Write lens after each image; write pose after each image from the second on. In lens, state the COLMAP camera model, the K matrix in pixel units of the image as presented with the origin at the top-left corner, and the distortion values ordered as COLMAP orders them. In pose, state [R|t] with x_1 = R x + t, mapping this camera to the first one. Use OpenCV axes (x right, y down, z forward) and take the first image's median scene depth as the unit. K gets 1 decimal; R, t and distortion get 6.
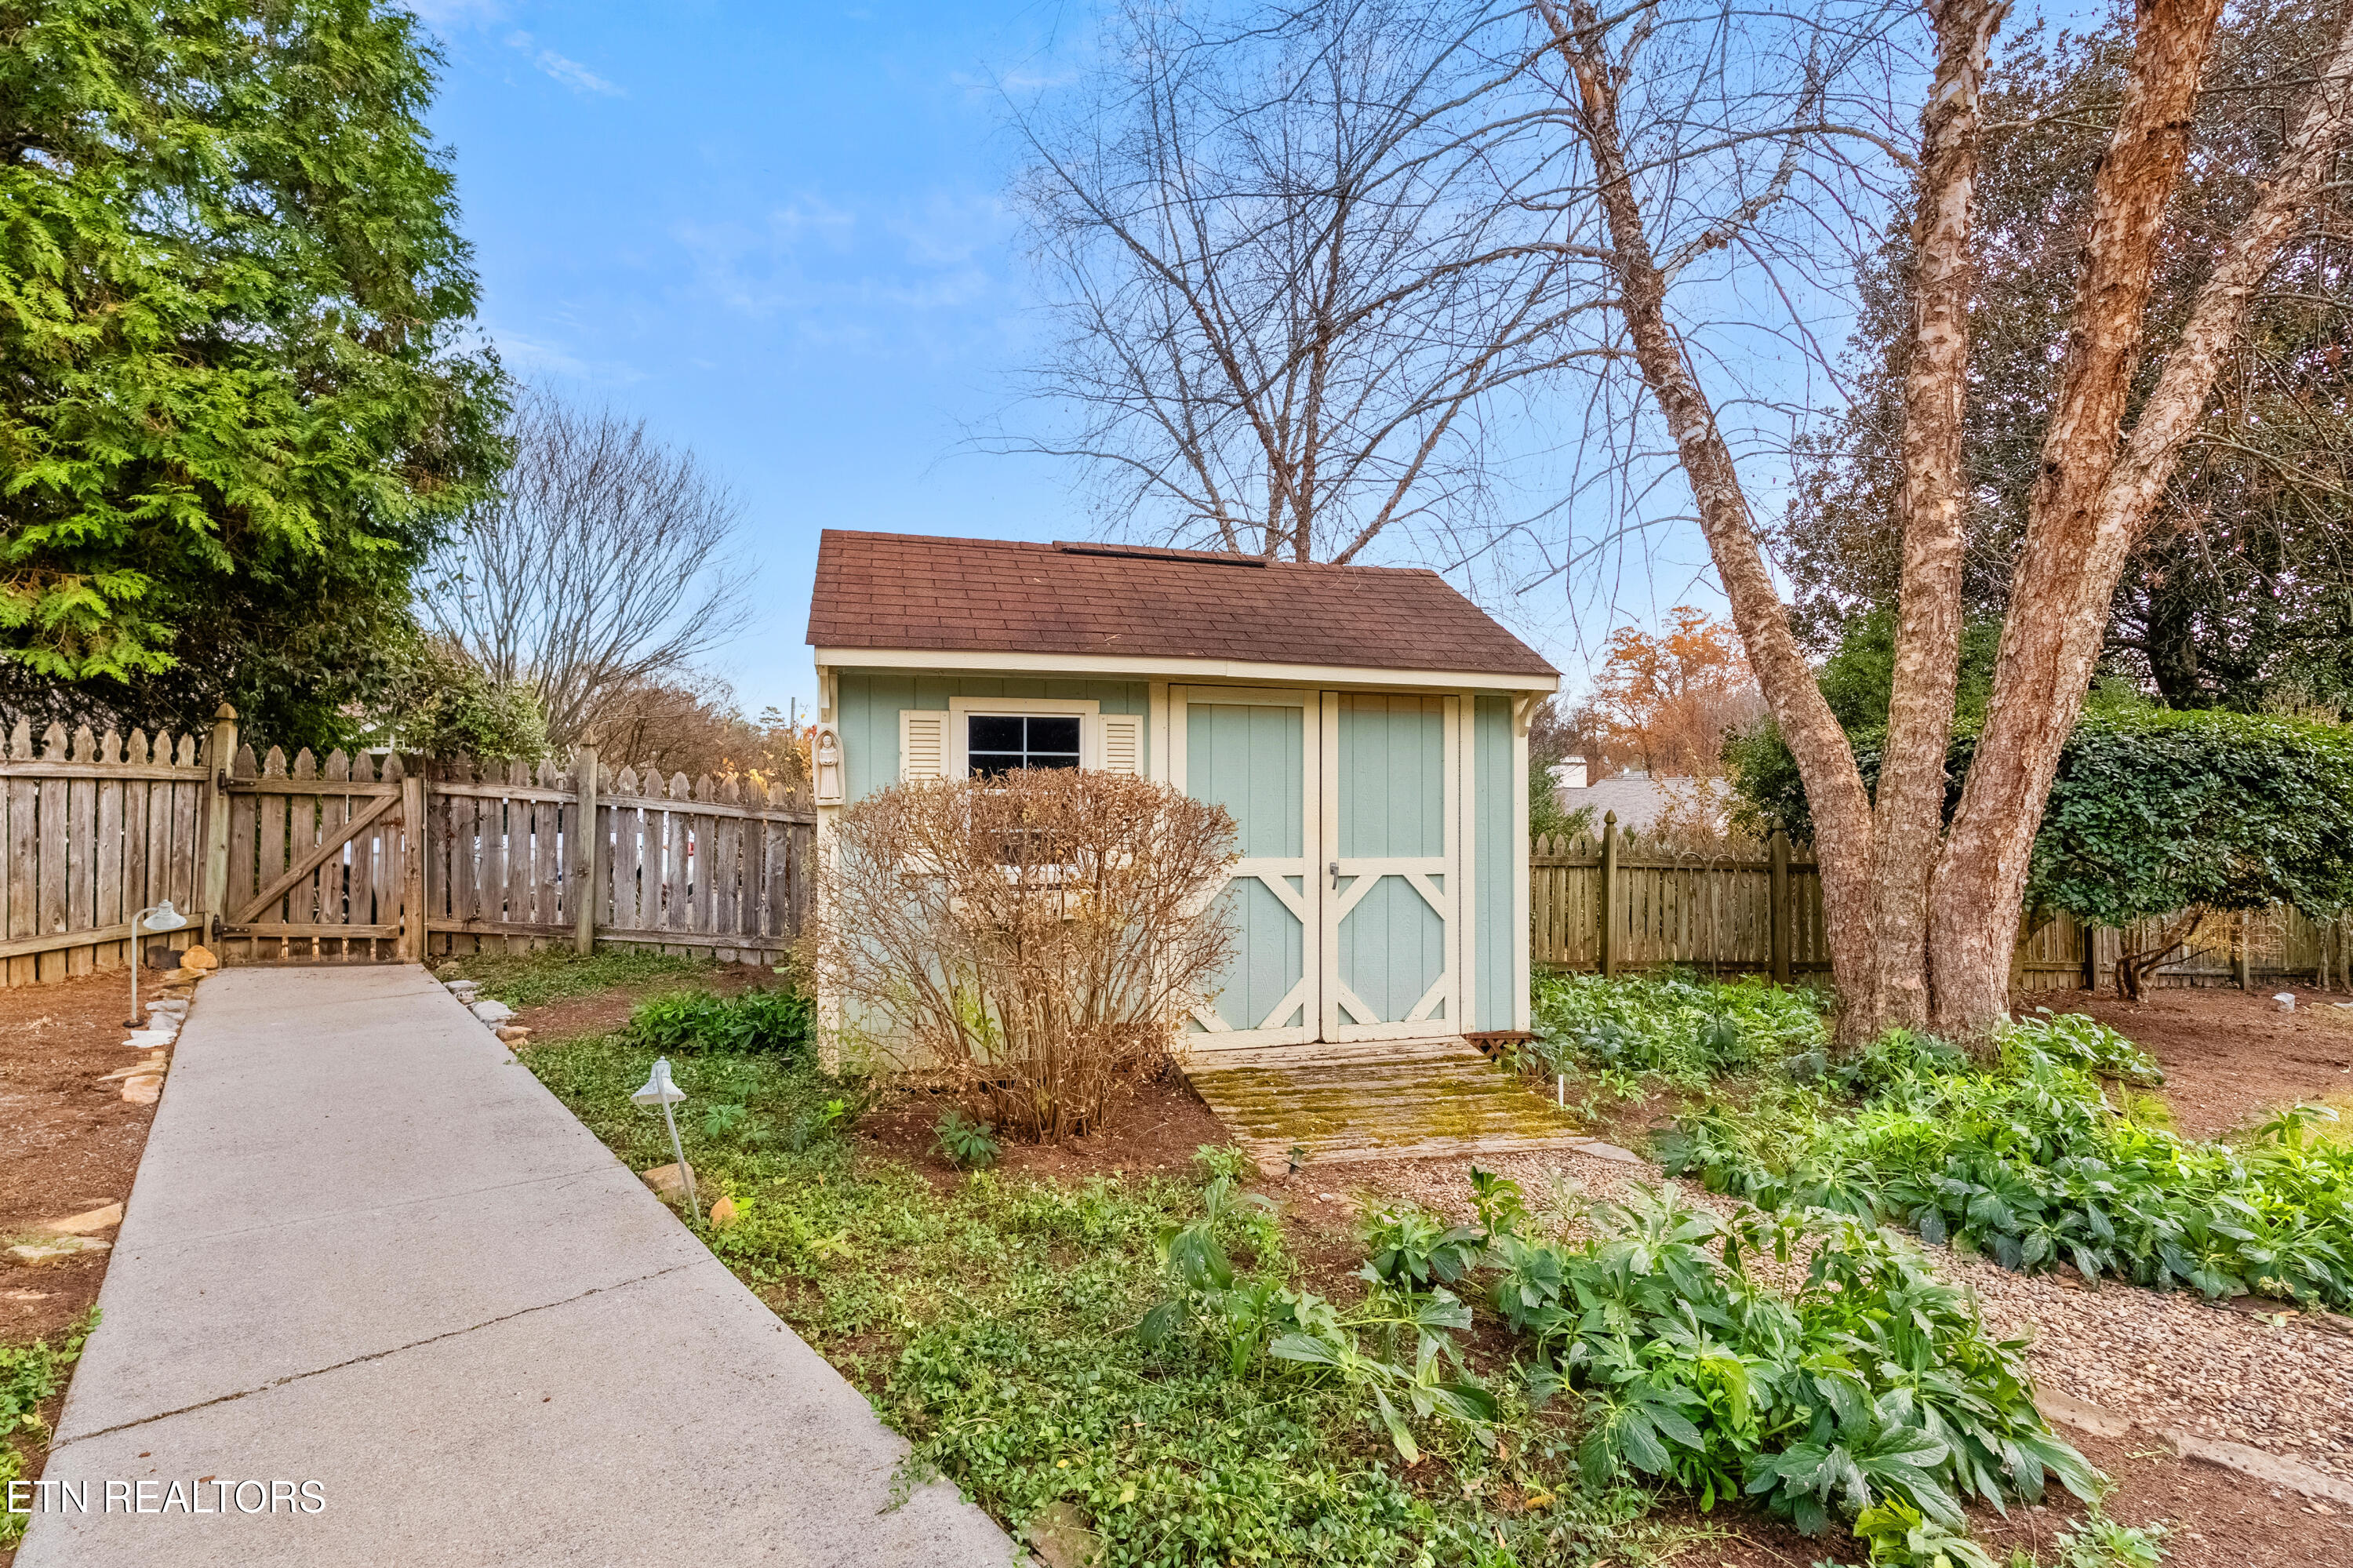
lens RADIAL K [[1068.2, 0, 1174.1], [0, 1068.2, 785.8], [0, 0, 1]] dist [-0.005445, 0.000864]
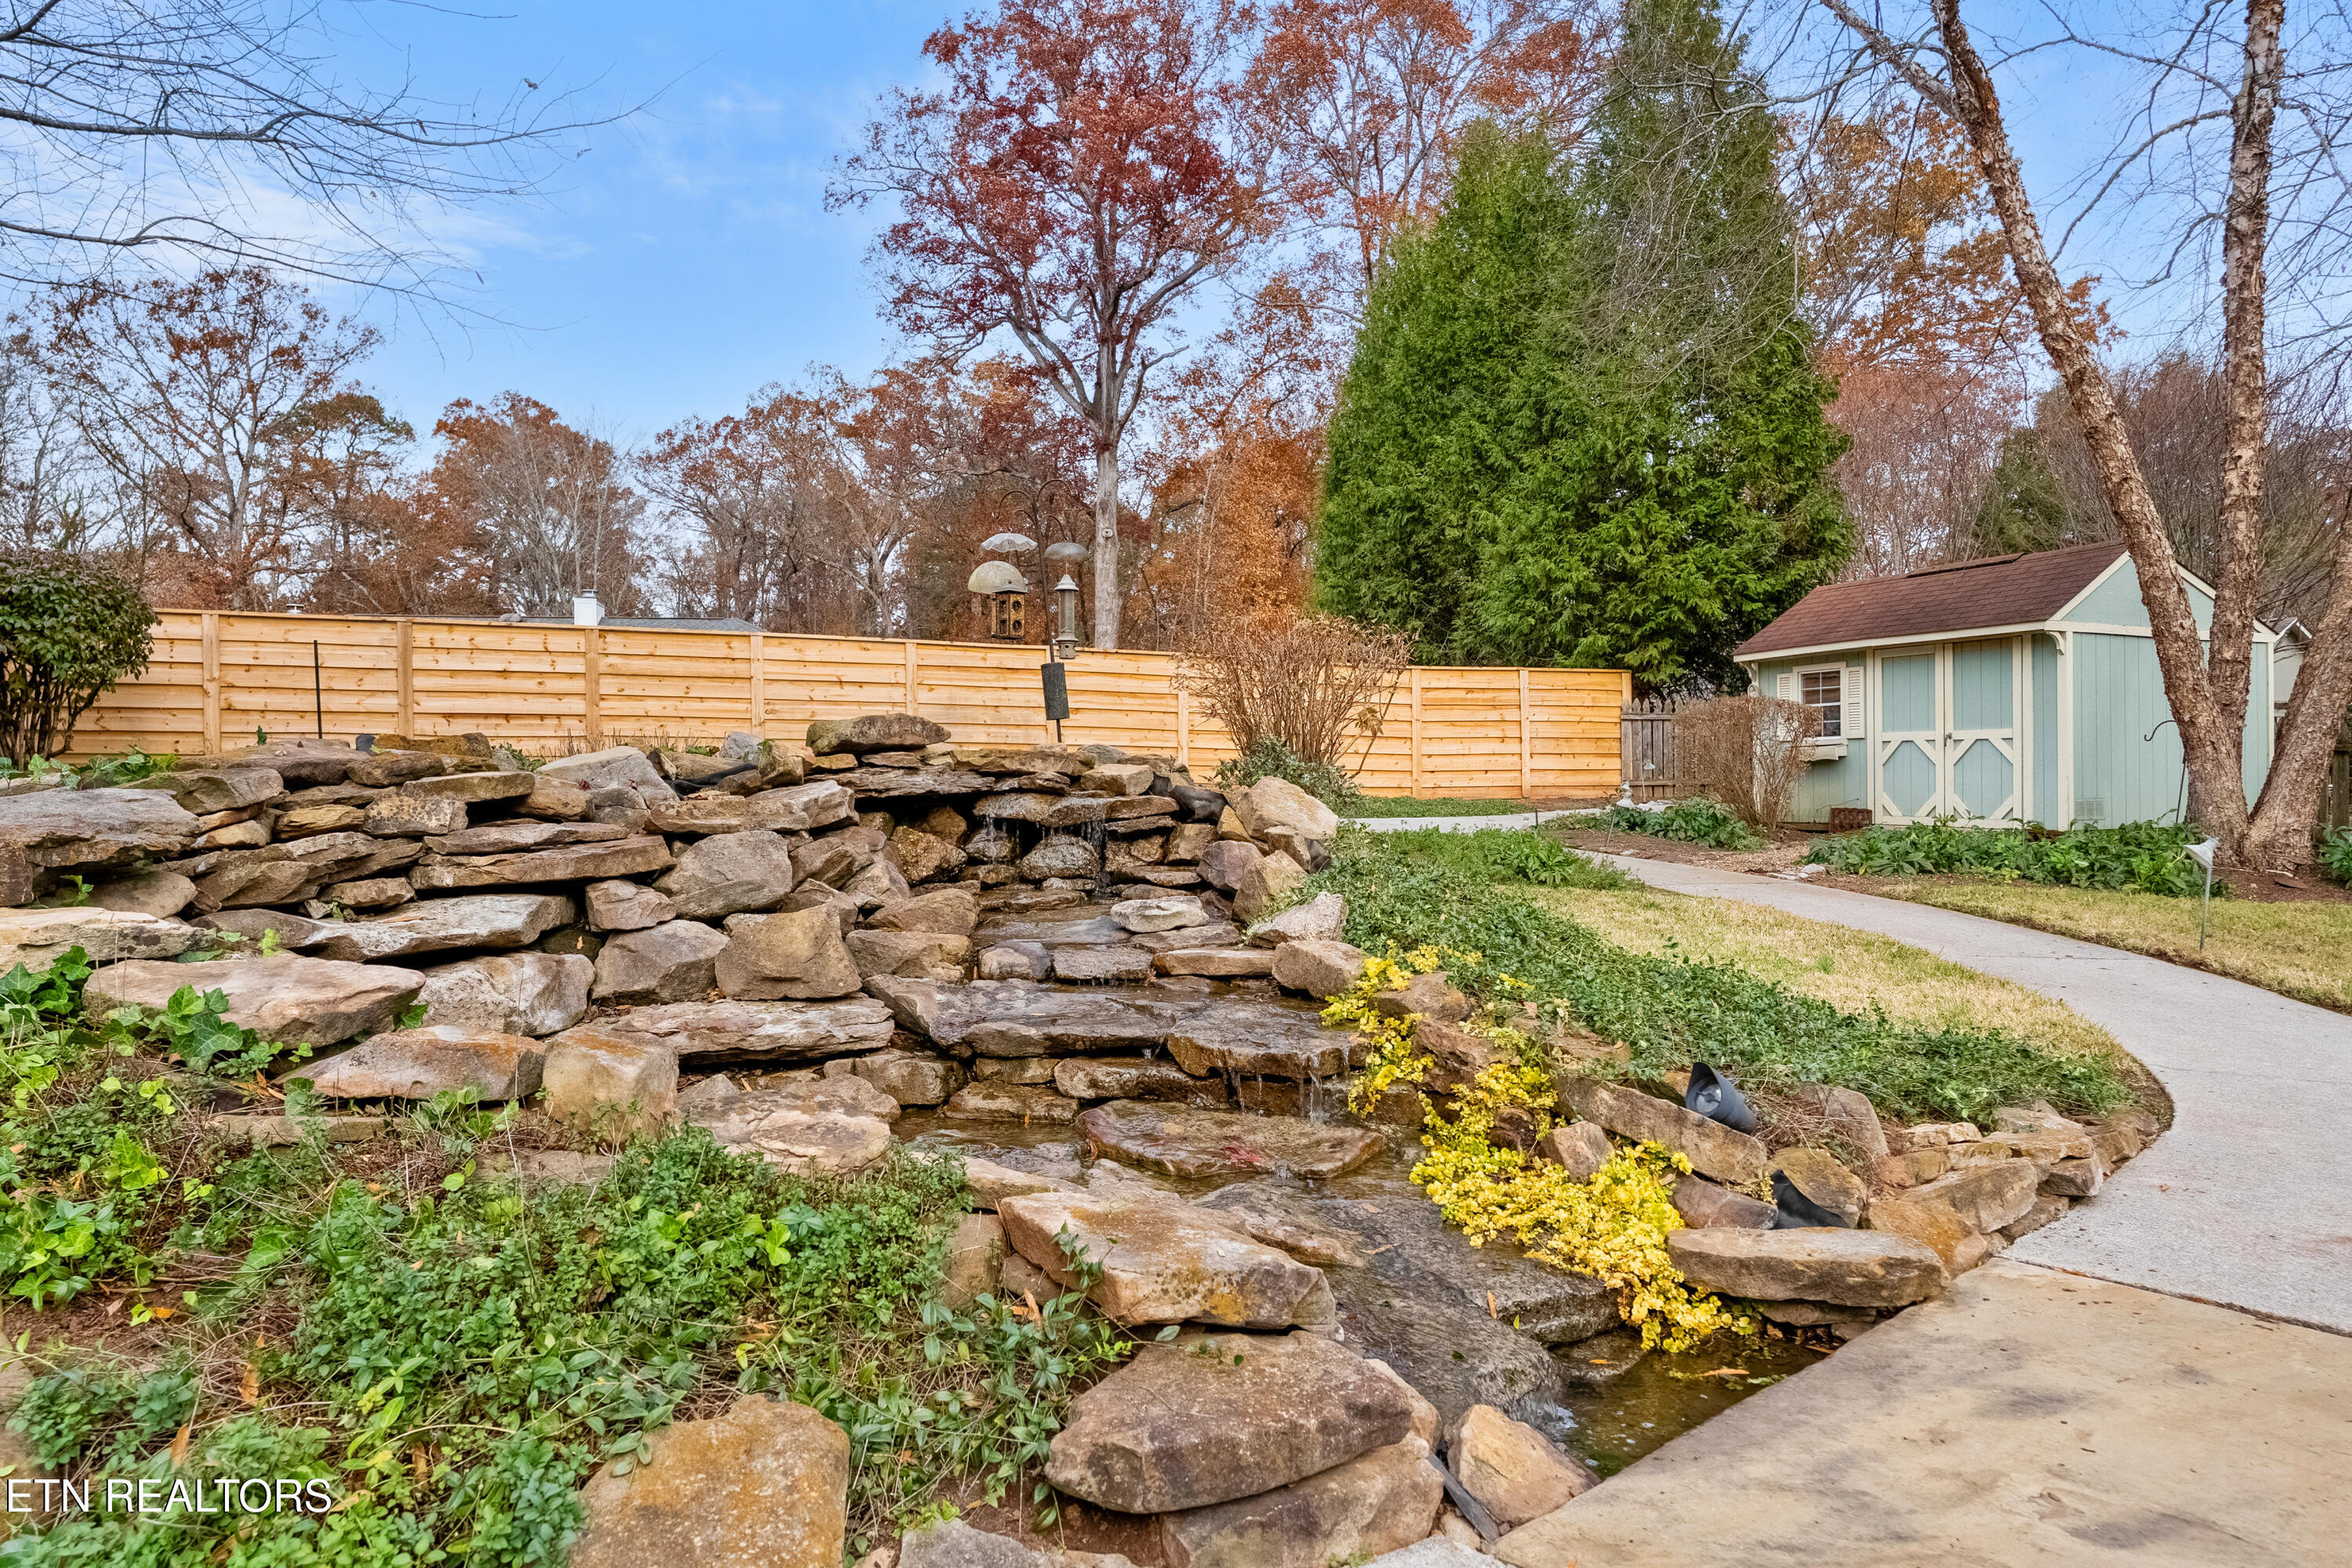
lens RADIAL K [[1403.0, 0, 1179.0], [0, 1403.0, 778.8], [0, 0, 1]] dist [0.000530, -0.002573]
pose [[0.137511, -0.000709, -0.990500, 2.465387], [0.022189, 0.999751, 0.002365, 0.117762], [0.990252, -0.022304, 0.137492, -0.728382]]
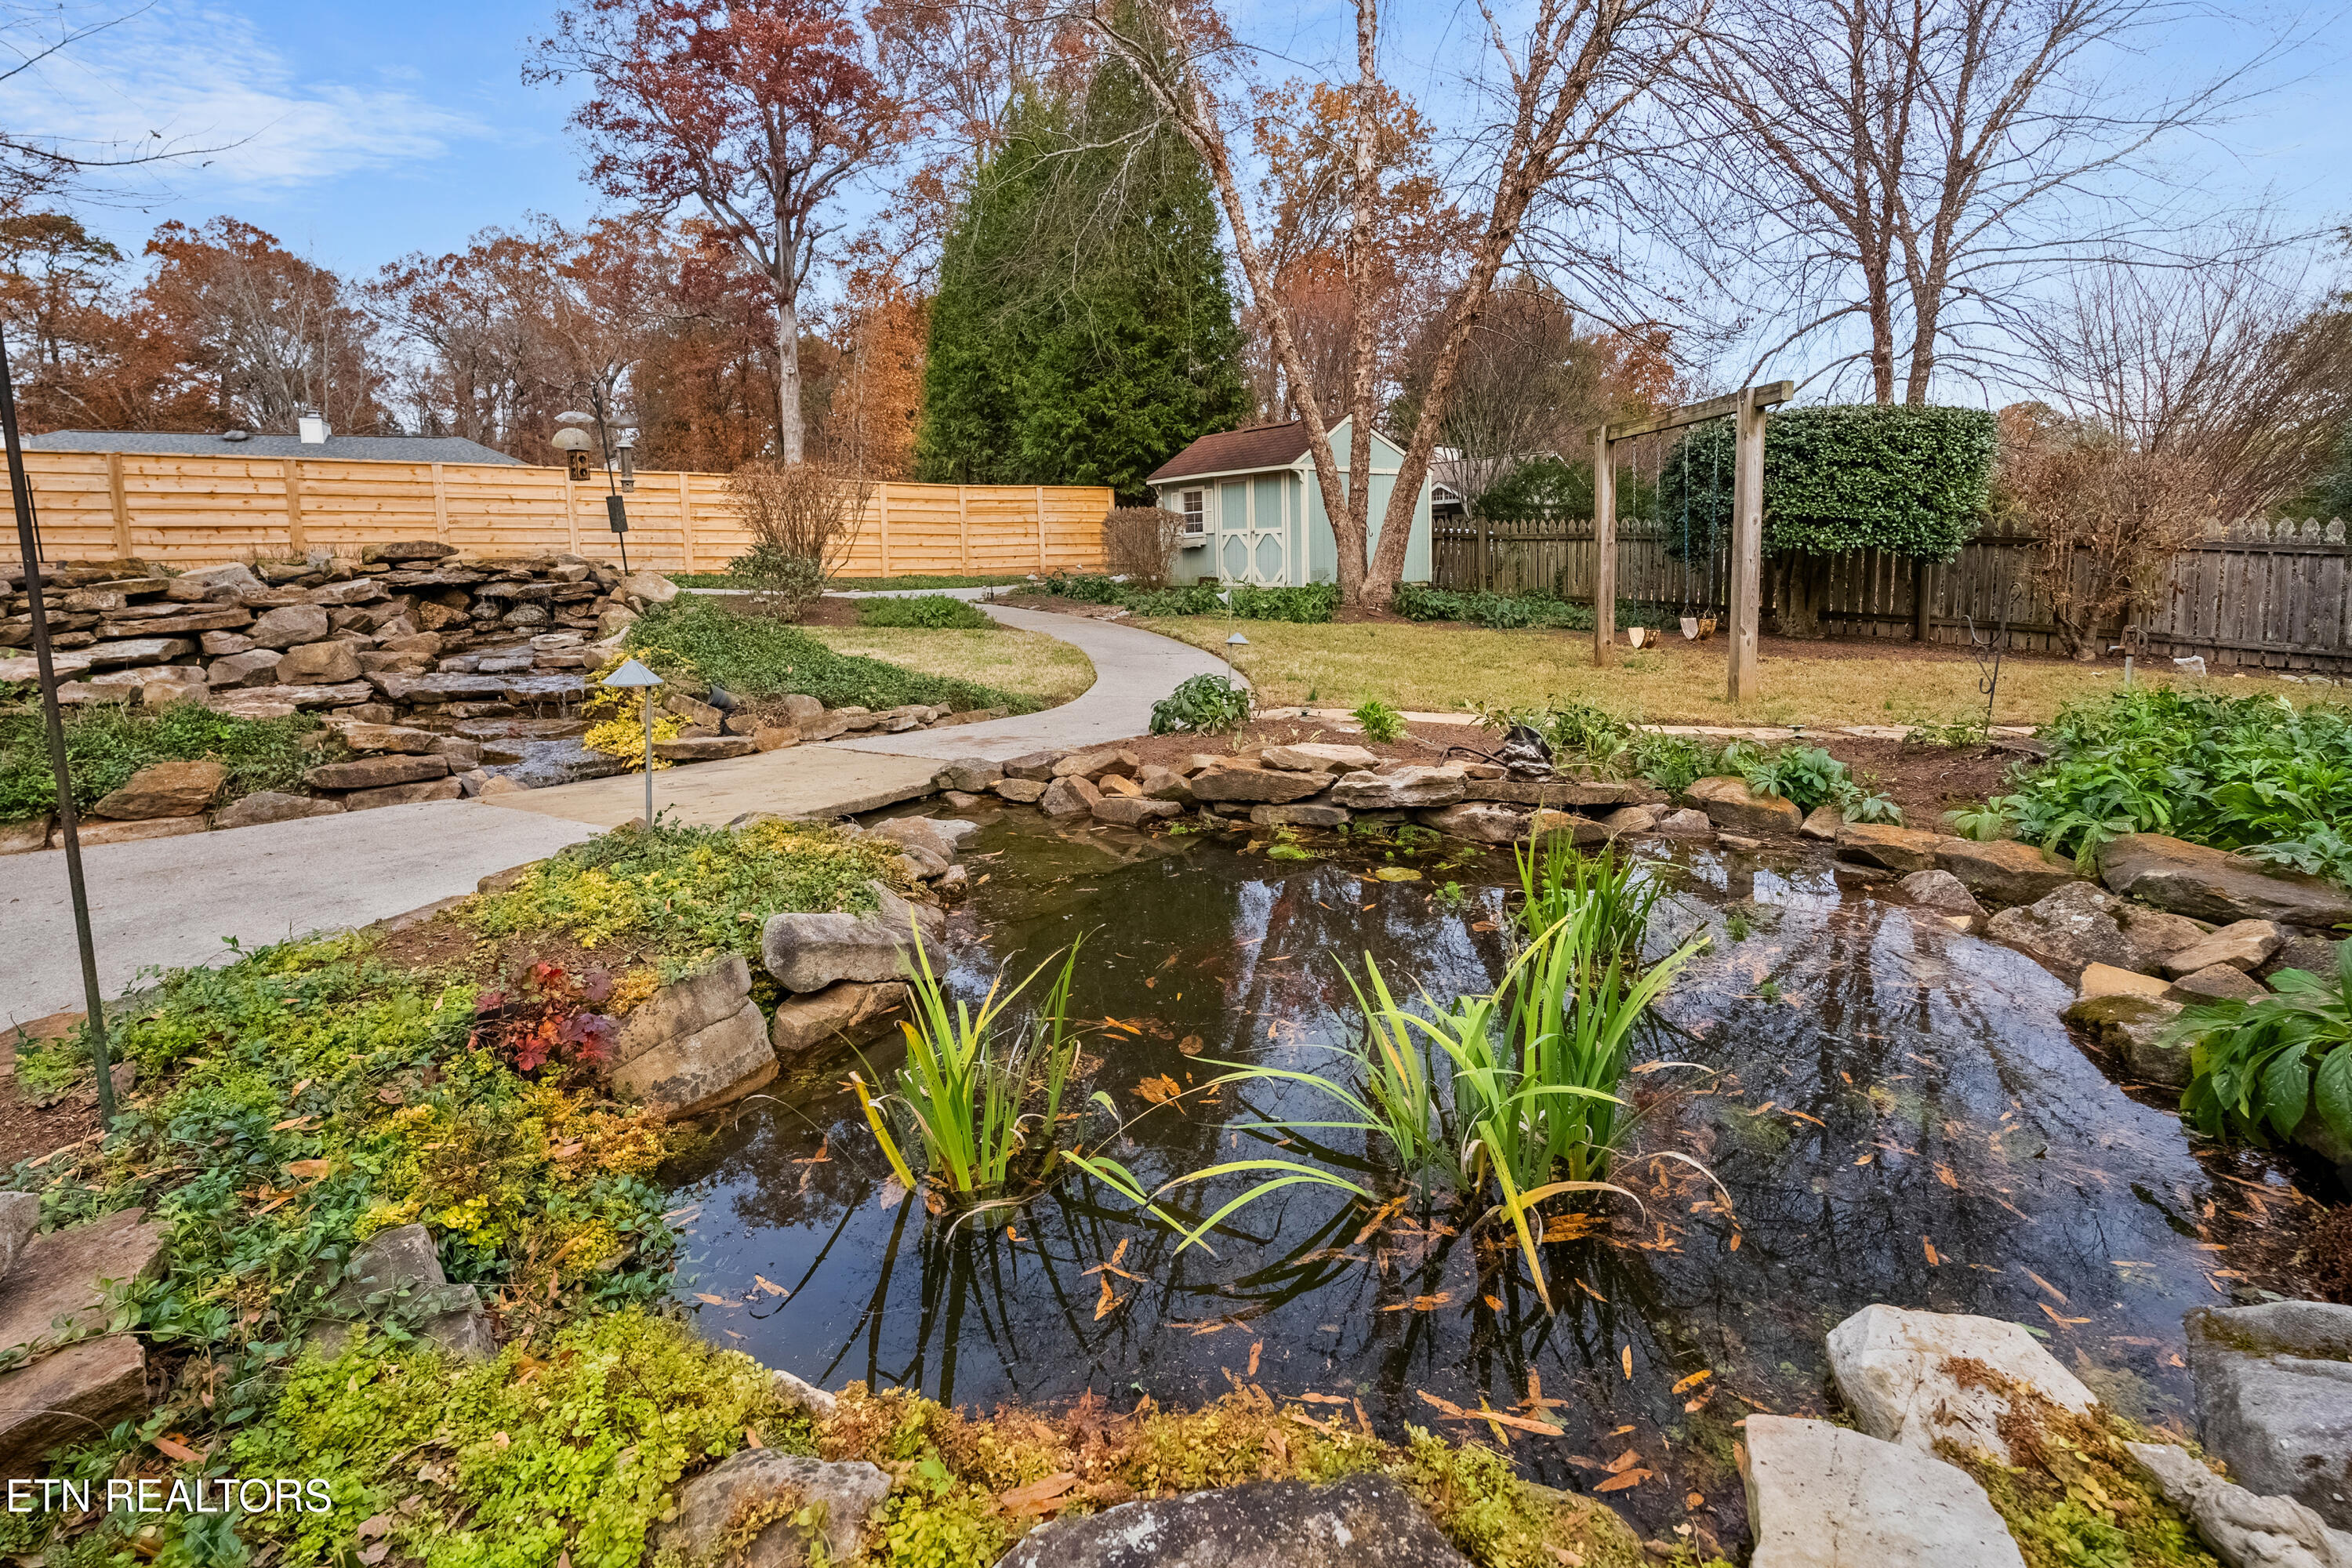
lens RADIAL K [[1067.7, 0, 1187.4], [0, 1067.7, 663.4], [0, 0, 1]] dist [-0.005445, 0.000864]
pose [[0.393828, 0.084796, -0.915265, 3.047774], [0.037434, 0.993430, 0.108145, 0.116400], [0.918422, -0.076852, 0.388066, -0.460242]]
